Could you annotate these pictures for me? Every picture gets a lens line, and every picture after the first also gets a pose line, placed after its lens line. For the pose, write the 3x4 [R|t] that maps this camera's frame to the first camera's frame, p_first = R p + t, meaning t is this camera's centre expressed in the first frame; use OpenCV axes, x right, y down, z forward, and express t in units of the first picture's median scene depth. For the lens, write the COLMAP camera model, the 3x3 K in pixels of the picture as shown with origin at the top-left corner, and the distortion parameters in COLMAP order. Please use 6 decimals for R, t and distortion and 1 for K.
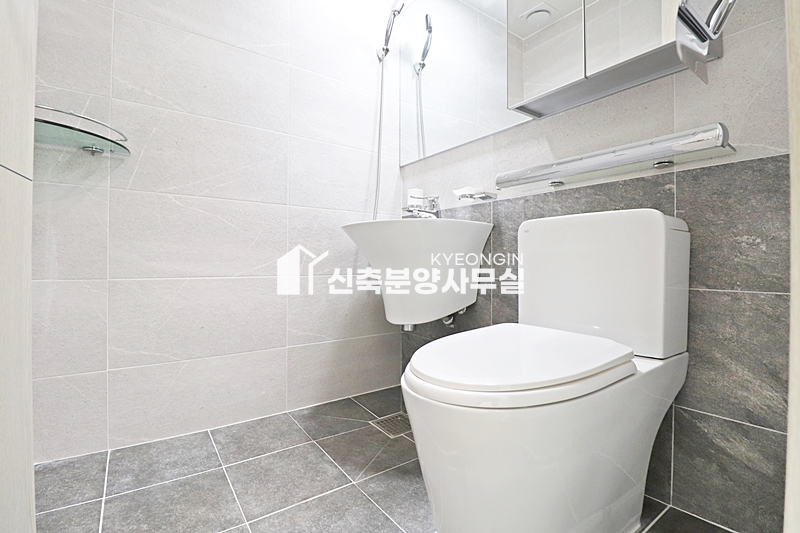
lens RADIAL K [[369.6, 0, 404.9], [0, 369.6, 267.2], [0, 0, 1]] dist [-0.007234, -0.007983]
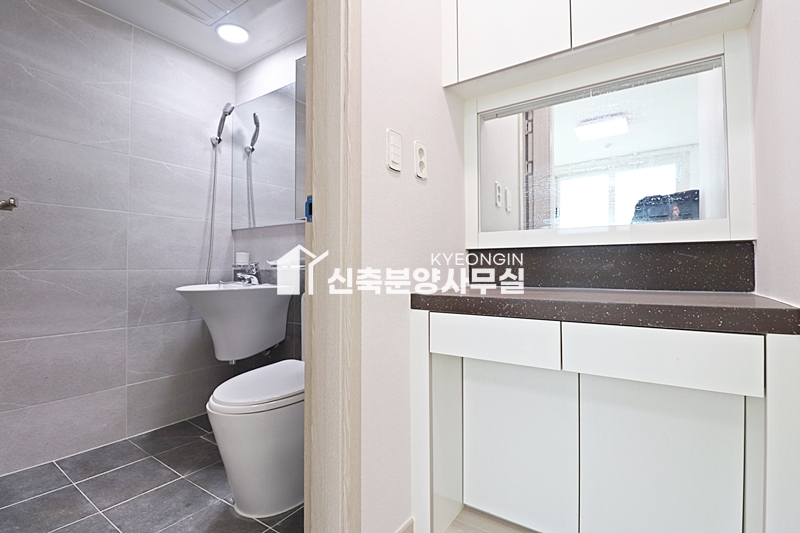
lens RADIAL K [[369.6, 0, 398.7], [0, 369.6, 268.1], [0, 0, 1]] dist [-0.007234, -0.007983]
pose [[0.940957, -0.001436, 0.338523, 0.129146], [0.008255, 0.999791, -0.018705, -0.155598], [-0.338426, 0.020396, 0.940772, -0.497545]]
